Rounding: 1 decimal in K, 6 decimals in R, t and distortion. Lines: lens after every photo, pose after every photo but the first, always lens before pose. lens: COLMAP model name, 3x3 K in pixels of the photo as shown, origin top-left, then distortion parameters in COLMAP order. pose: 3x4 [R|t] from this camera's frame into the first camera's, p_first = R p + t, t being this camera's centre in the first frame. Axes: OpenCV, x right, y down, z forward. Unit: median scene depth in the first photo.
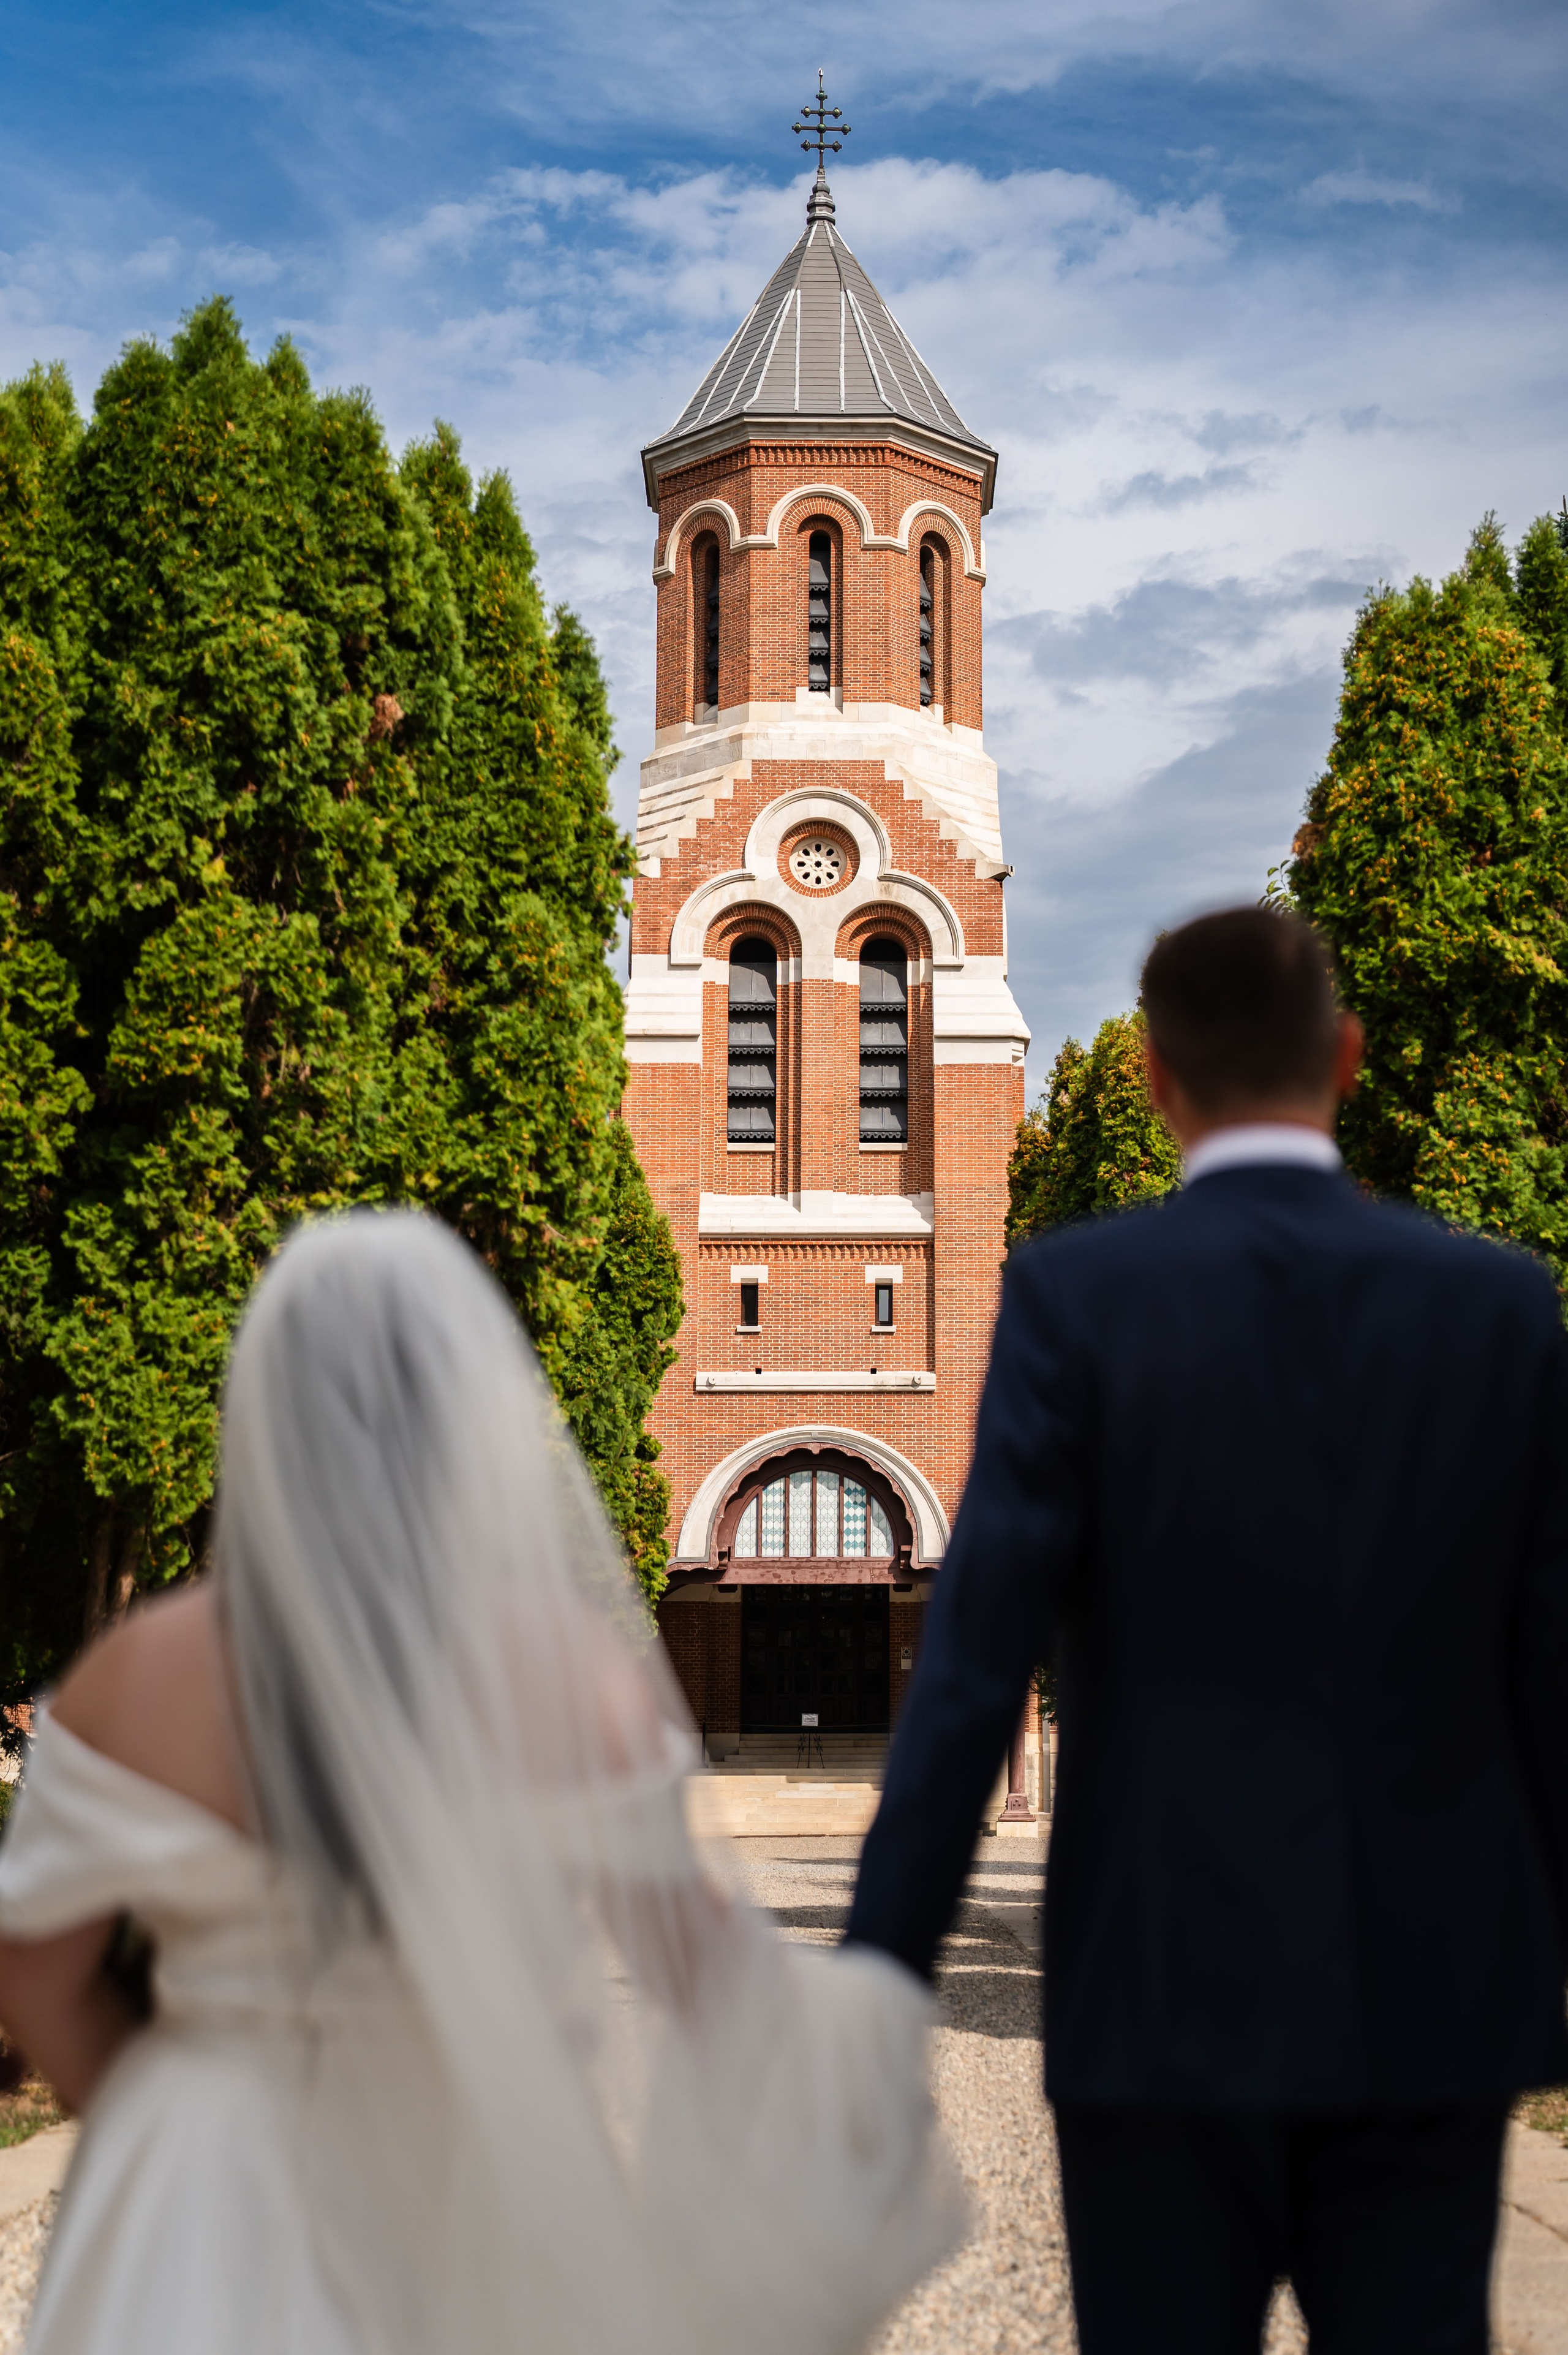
lens RADIAL K [[3490.5, 0, 995.6], [0, 3490.5, 1034.3], [0, 0, 1]] dist [-0.004897, 0.053267]
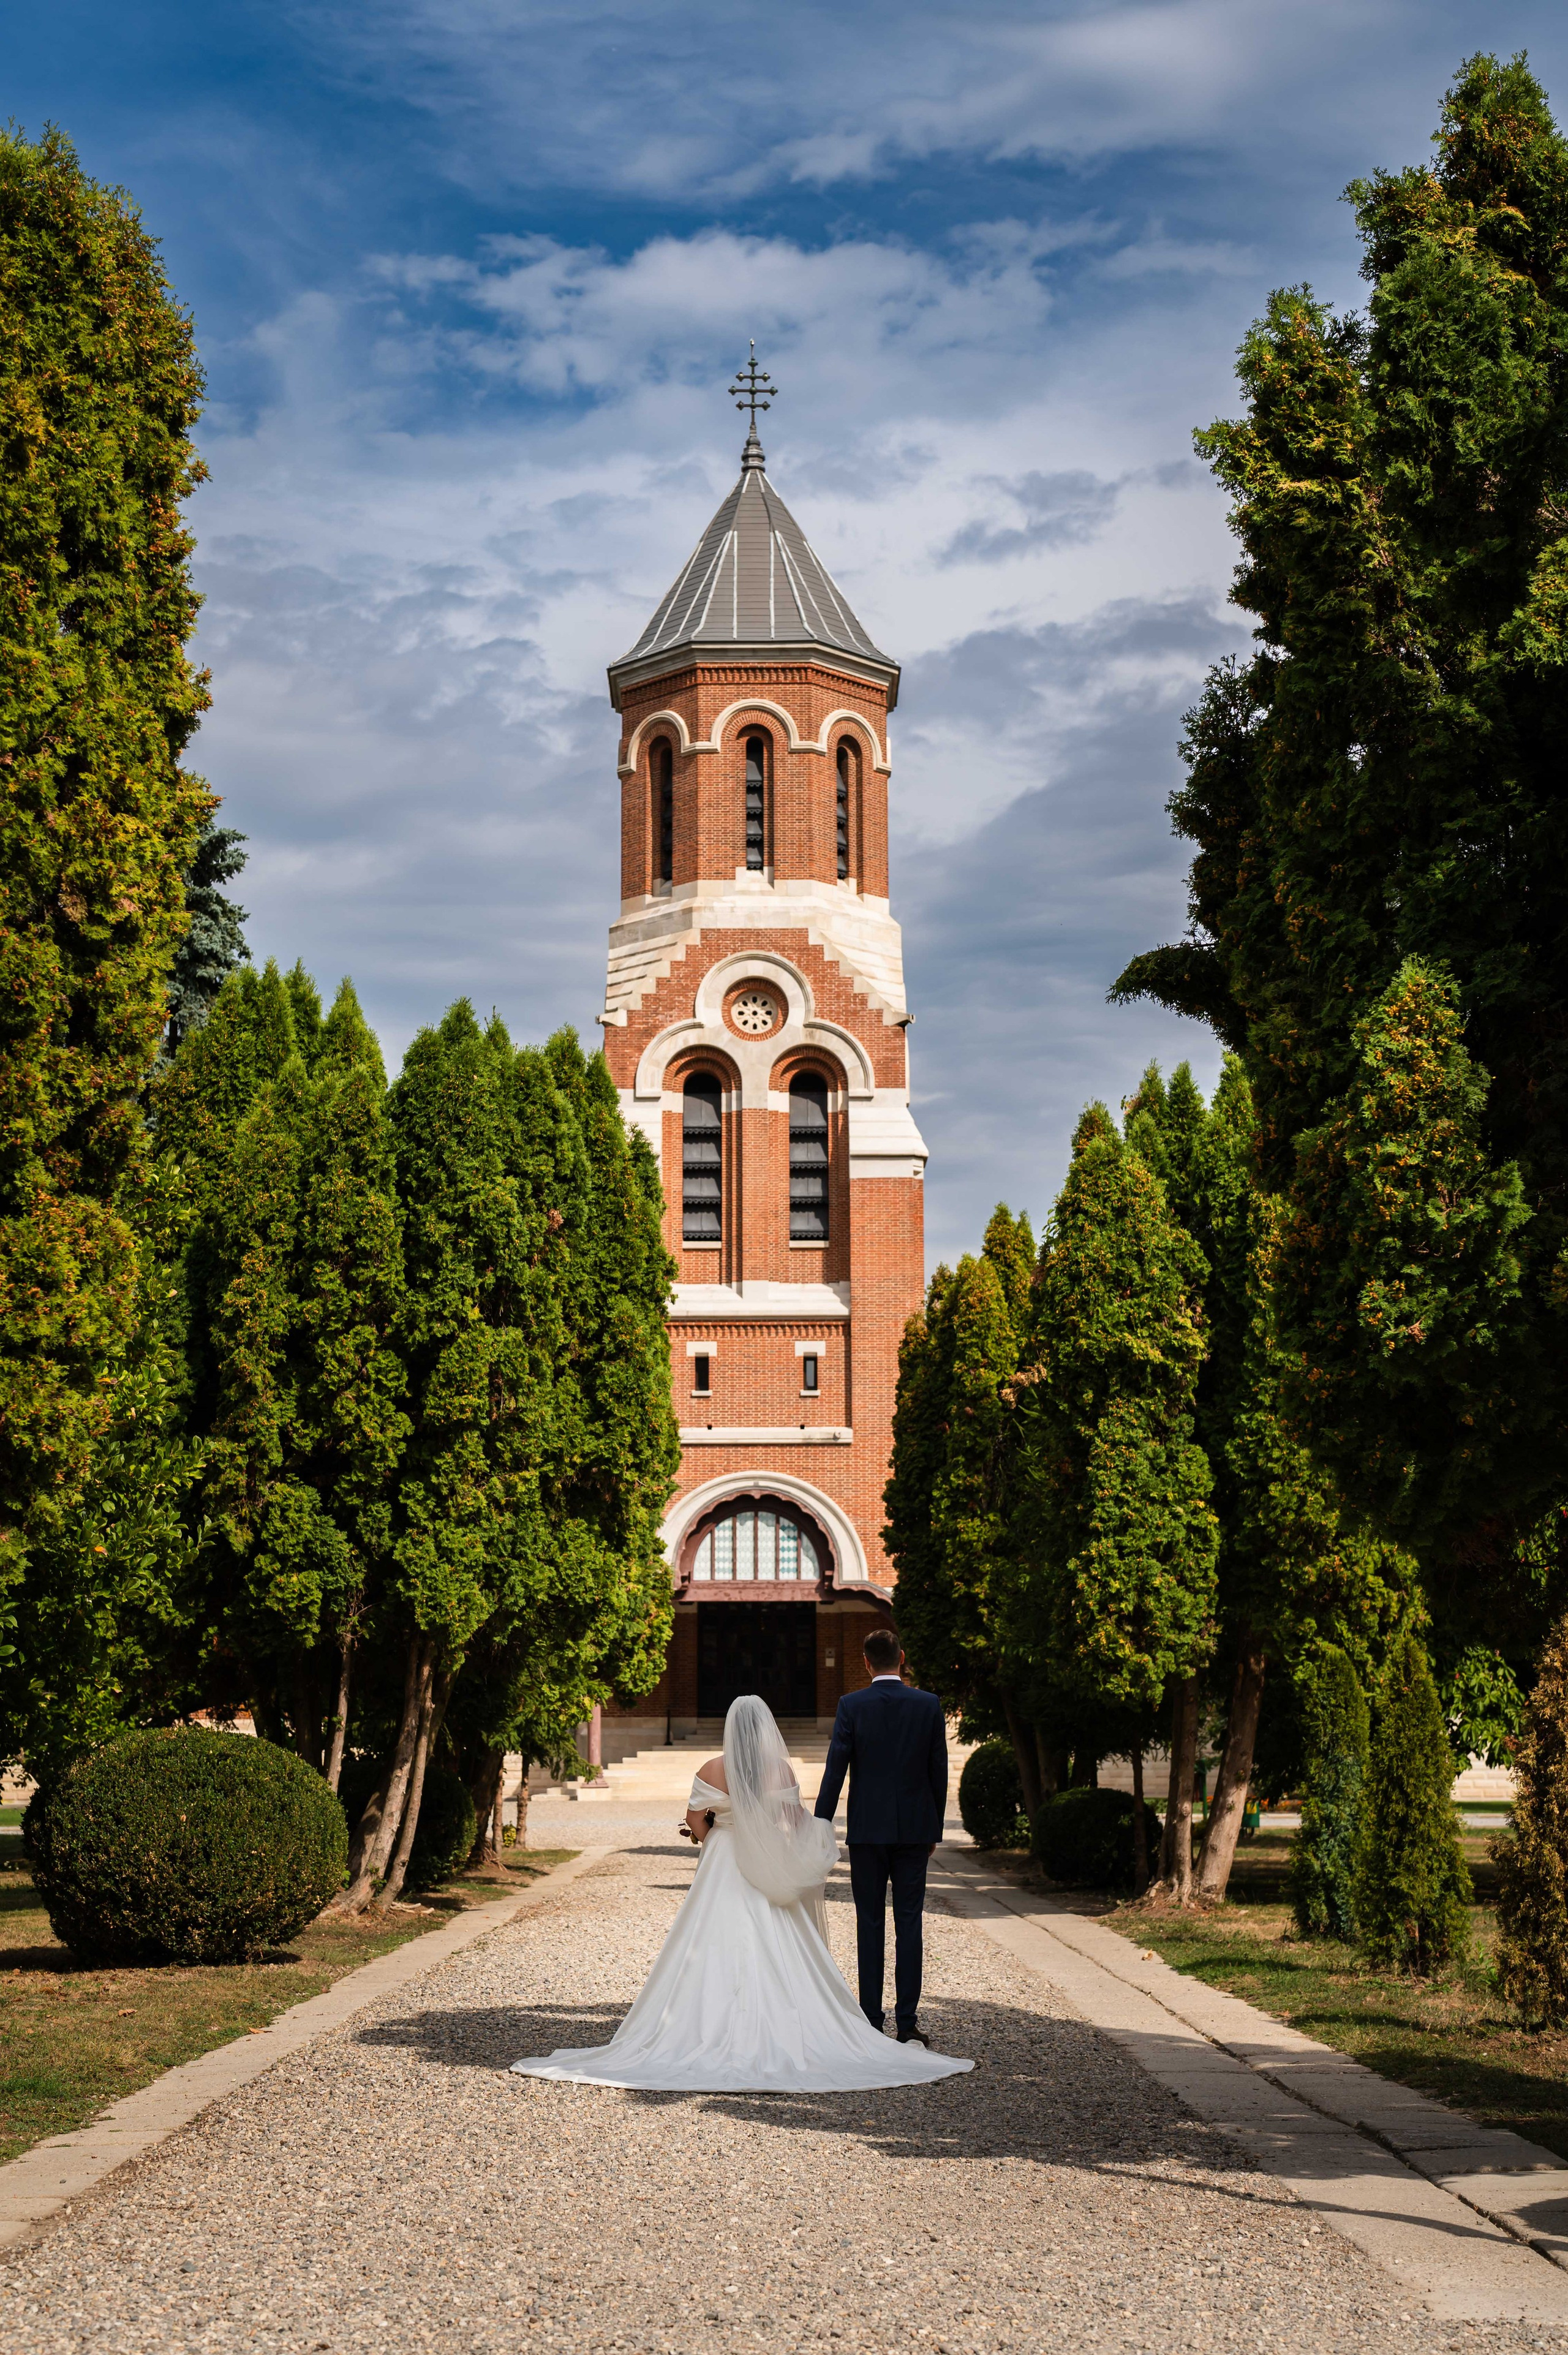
lens RADIAL K [[3252.6, 0, 816.8], [0, 3252.6, 1179.4], [0, 0, 1]] dist [-0.008320, -0.046183]
pose [[0.999565, -0.003945, -0.029220, 0.004175], [0.005039, 0.999285, 0.037463, -0.033659], [0.029051, -0.037594, 0.998871, -0.146269]]
